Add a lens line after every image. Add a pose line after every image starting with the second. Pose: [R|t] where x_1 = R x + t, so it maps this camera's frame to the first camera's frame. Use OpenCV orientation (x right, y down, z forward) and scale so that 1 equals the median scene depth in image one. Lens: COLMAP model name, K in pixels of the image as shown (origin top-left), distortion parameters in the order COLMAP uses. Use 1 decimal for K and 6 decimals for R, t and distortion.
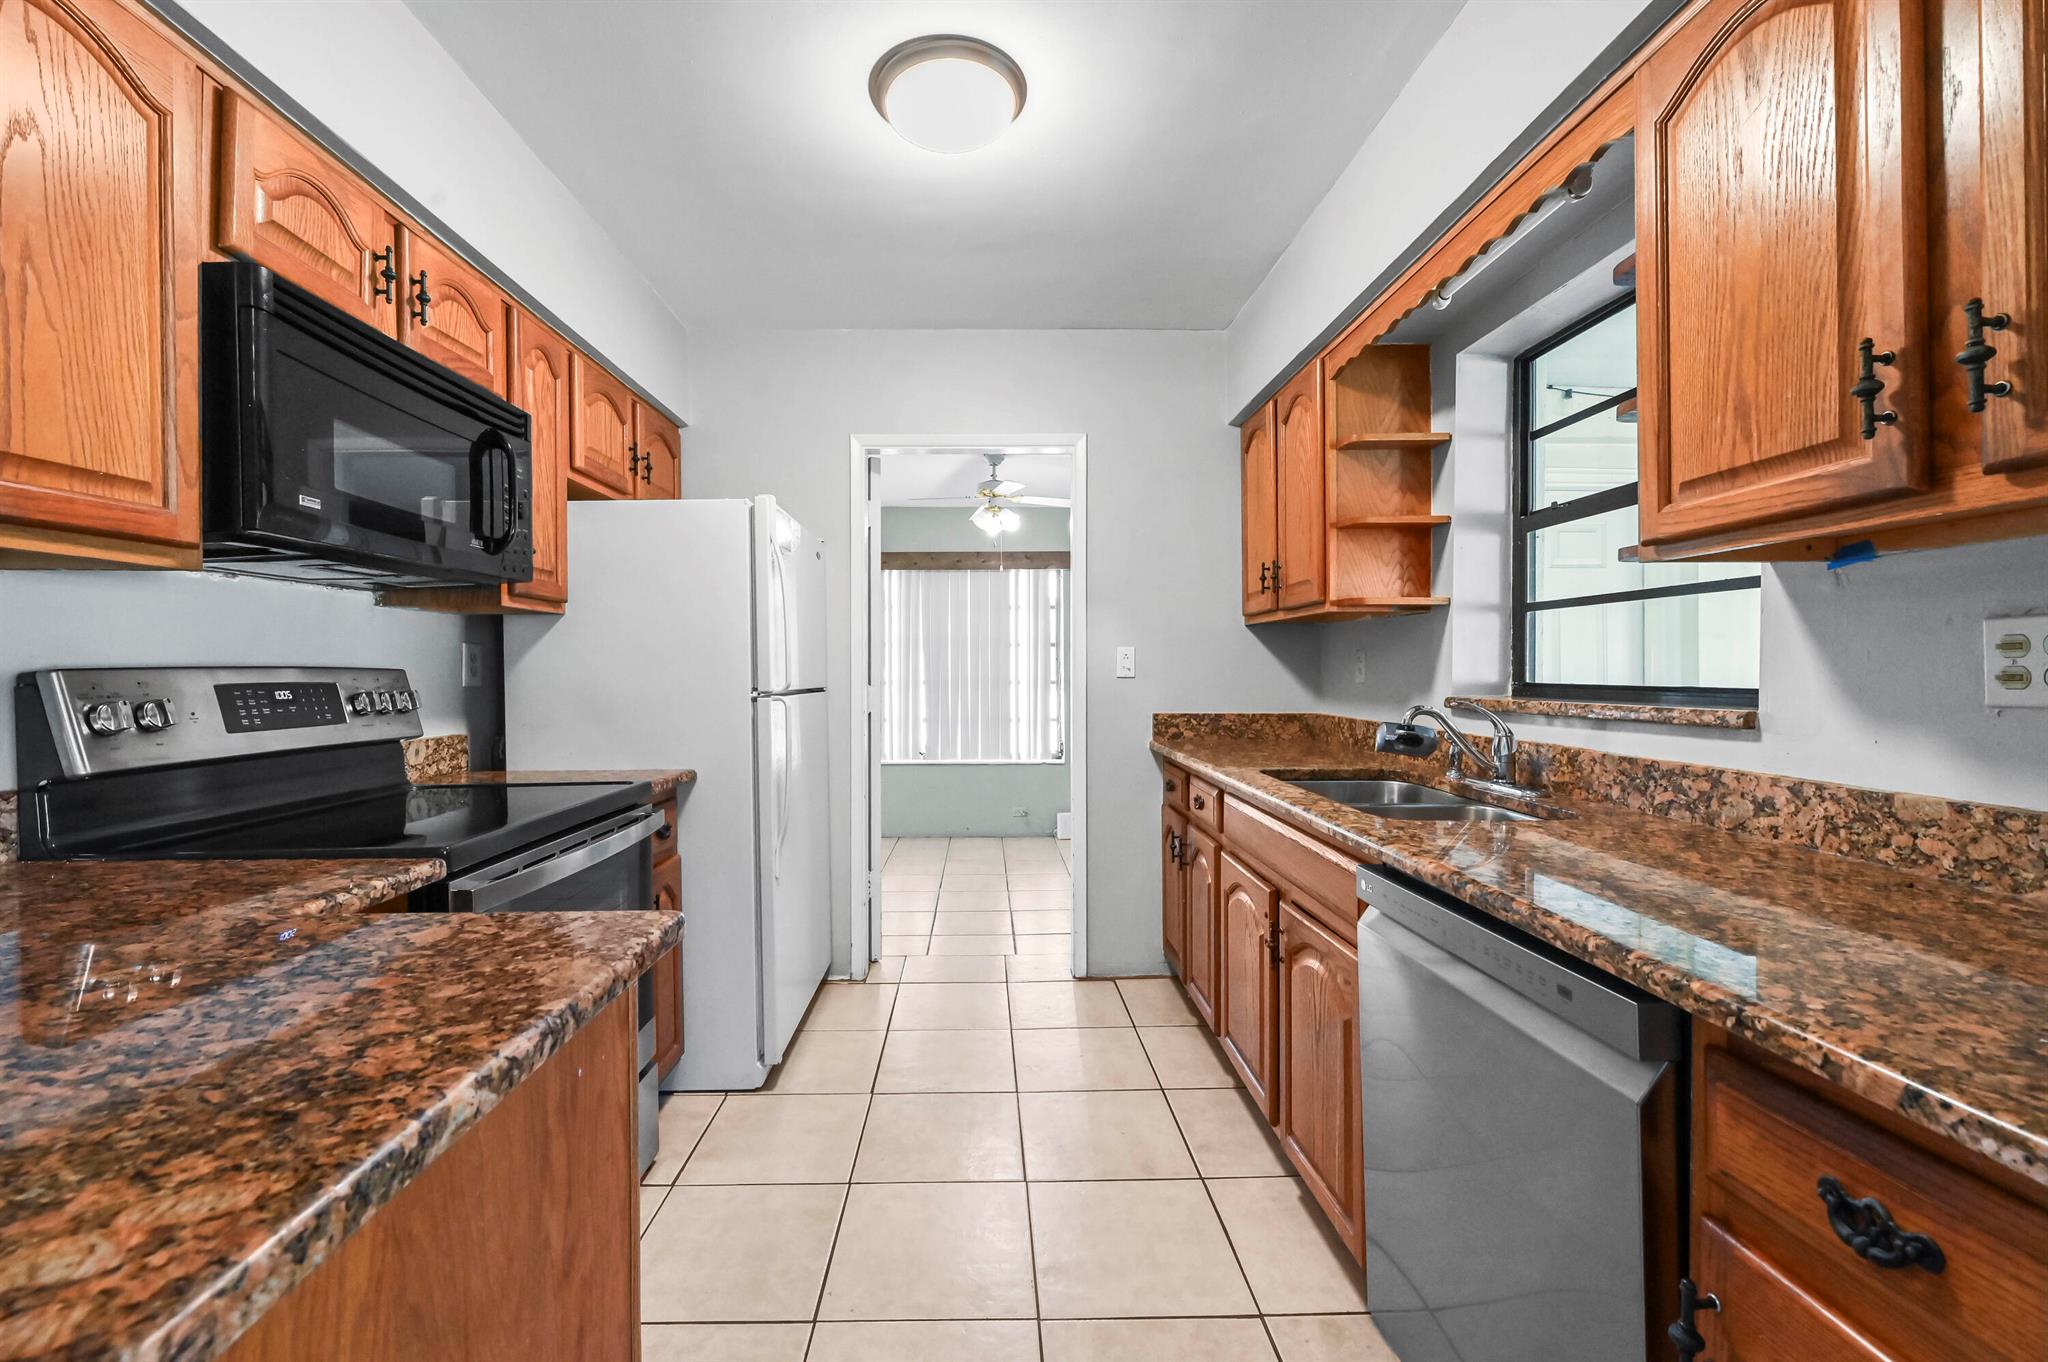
lens RADIAL K [[820.0, 0, 989.7], [0, 820.0, 674.8], [0, 0, 1]] dist [-0.002672, 0.000892]
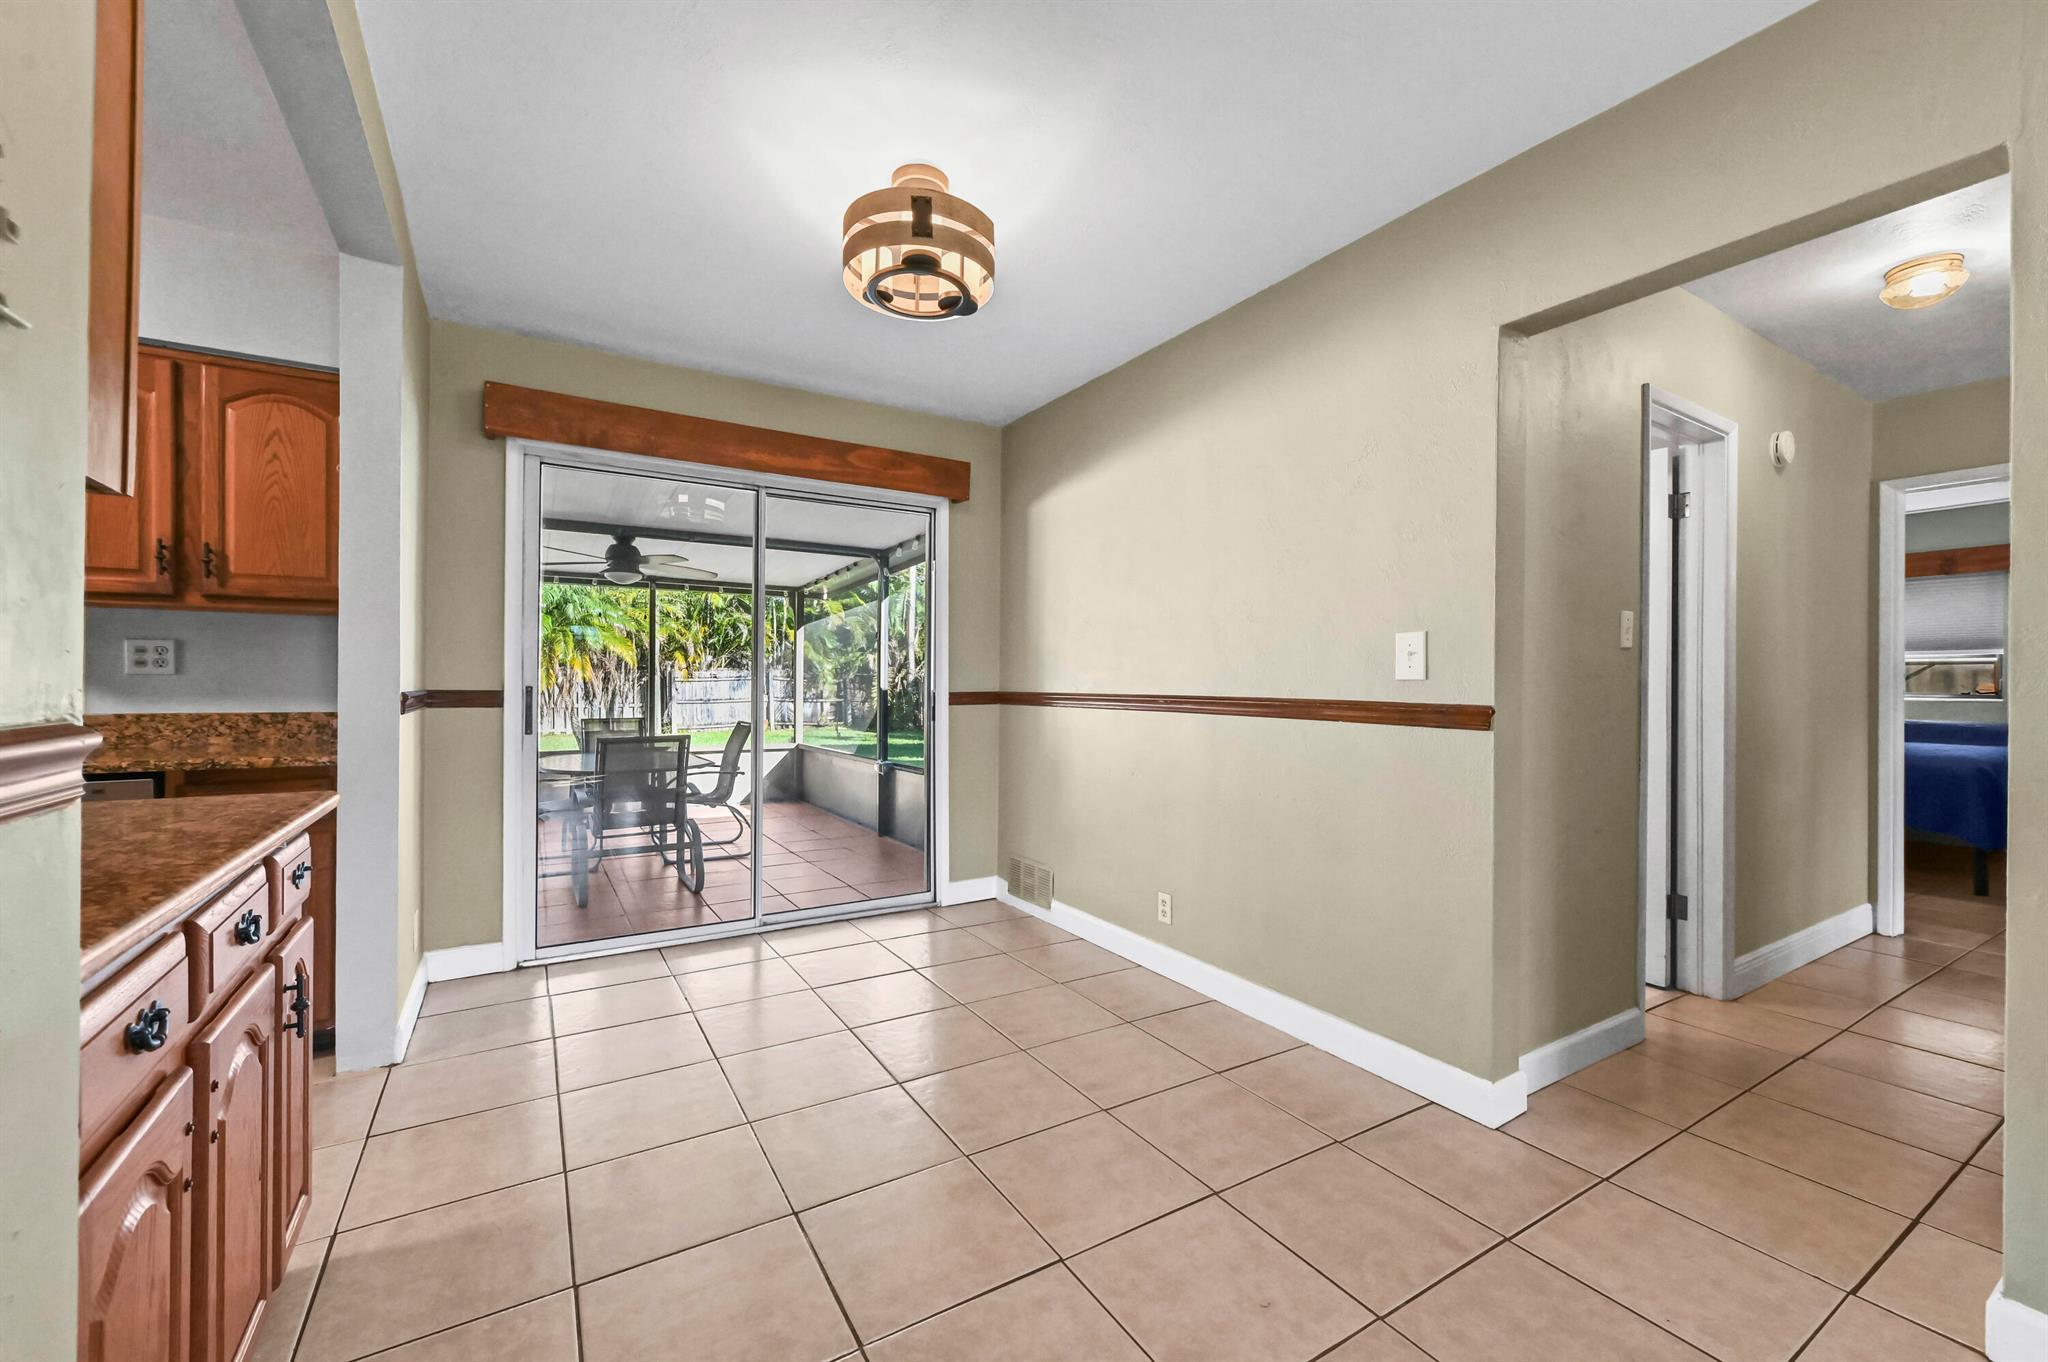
lens RADIAL K [[820.0, 0, 1022.6], [0, 820.0, 685.5], [0, 0, 1]] dist [-0.002672, 0.000892]
pose [[-0.512425, -0.004174, 0.858722, -2.505089], [0.000791, 0.999985, 0.005333, 0.065359], [-0.858732, 0.003412, -0.512414, -0.075314]]
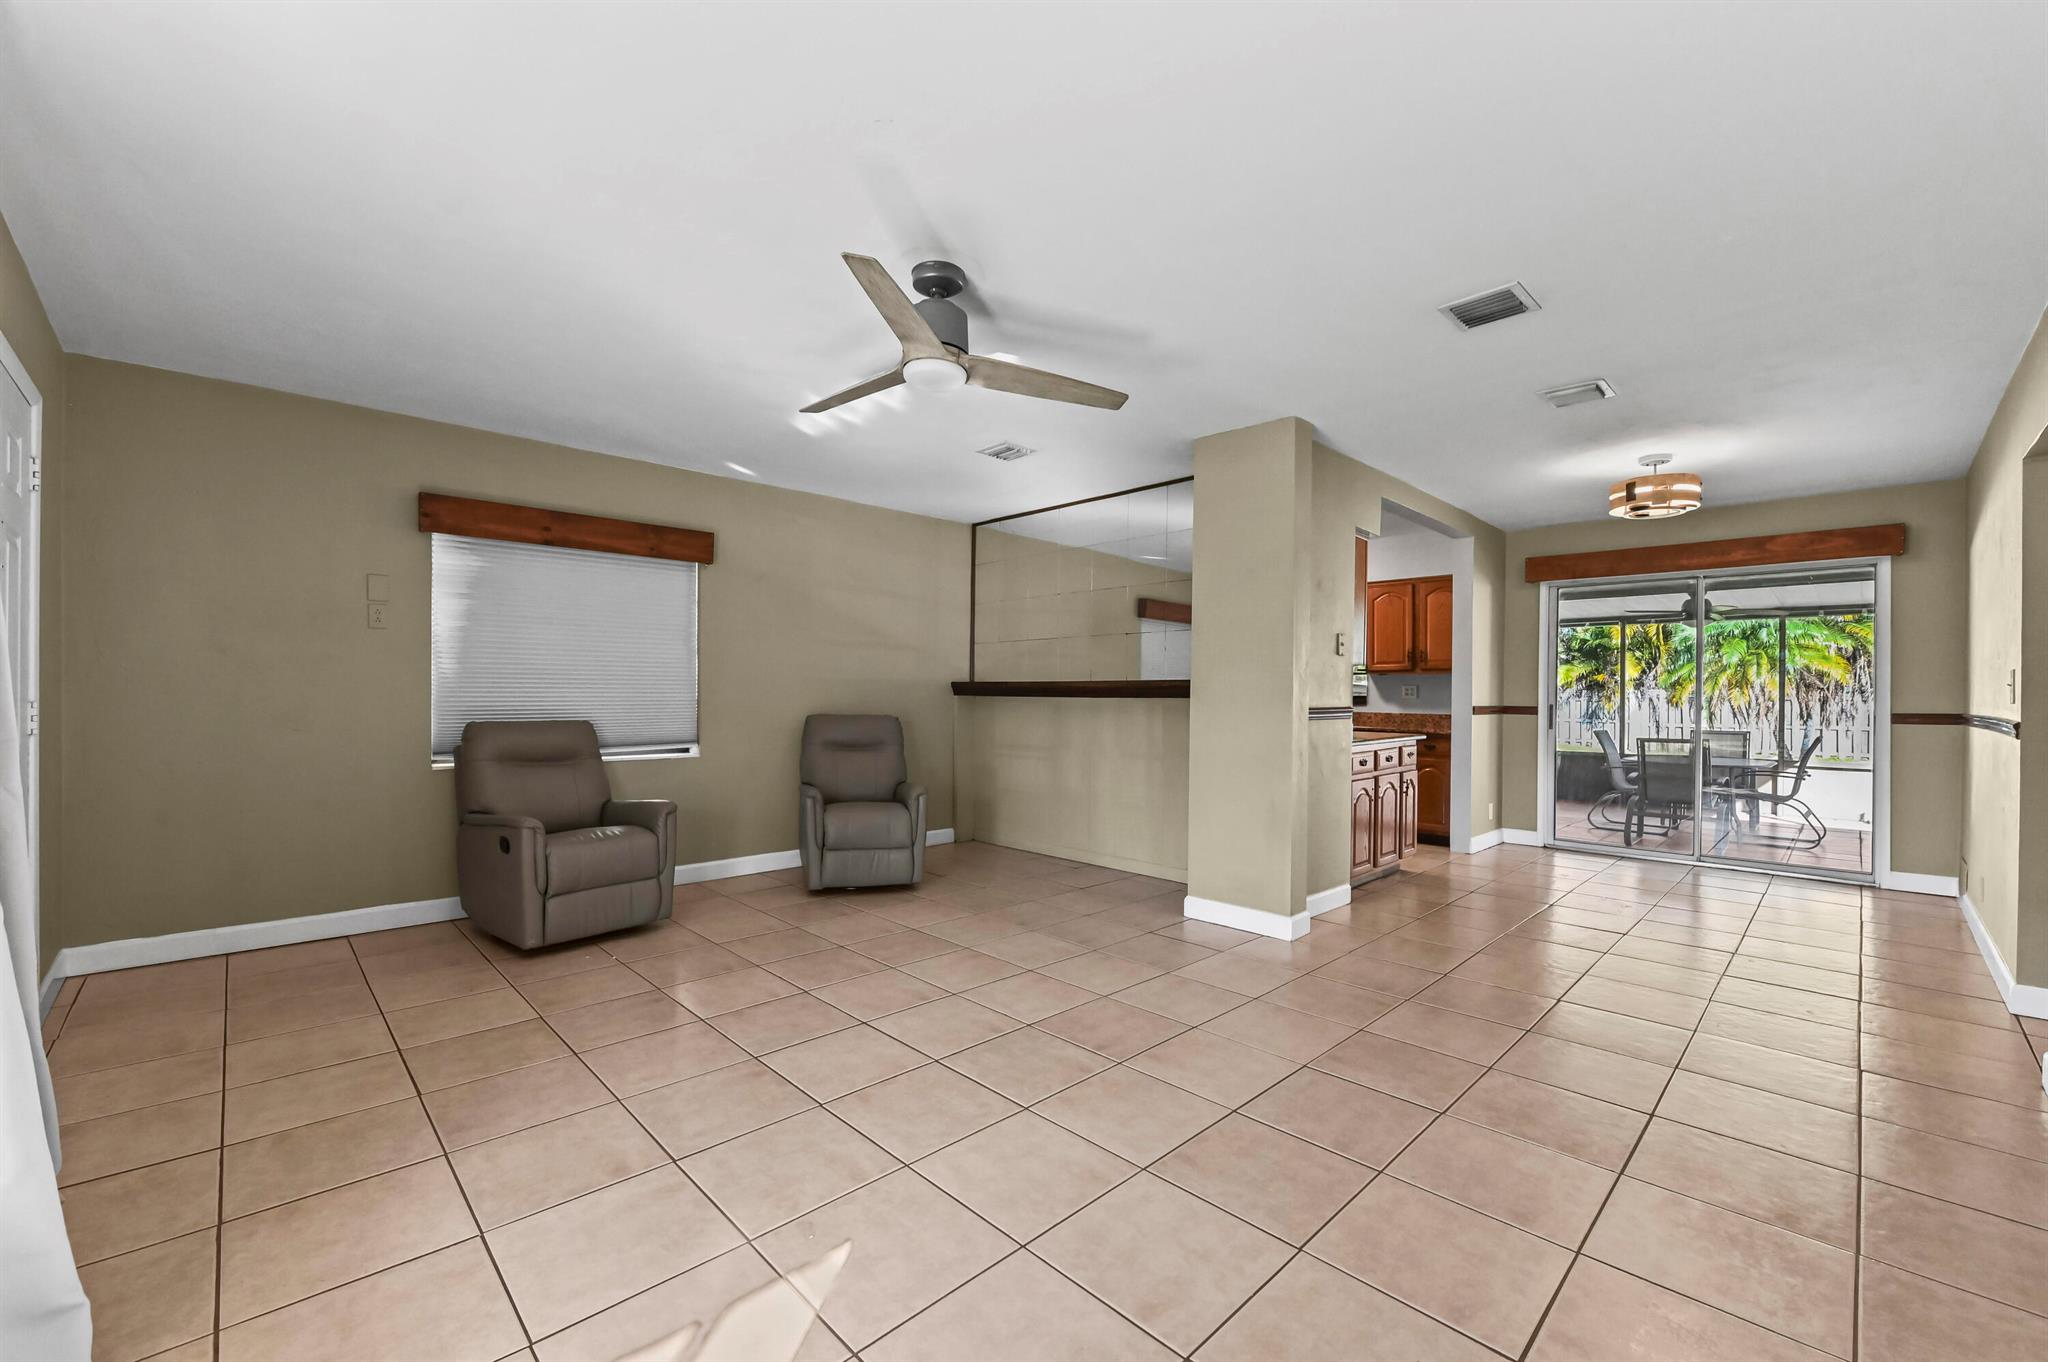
lens RADIAL K [[820.0, 0, 1039.2], [0, 820.0, 688.1], [0, 0, 1]] dist [-0.002672, 0.000892]
pose [[0.715201, 0.010869, 0.698834, -7.535763], [-0.004378, 0.999929, -0.011072, 0.034828], [-0.698905, 0.004859, 0.715198, -2.602373]]
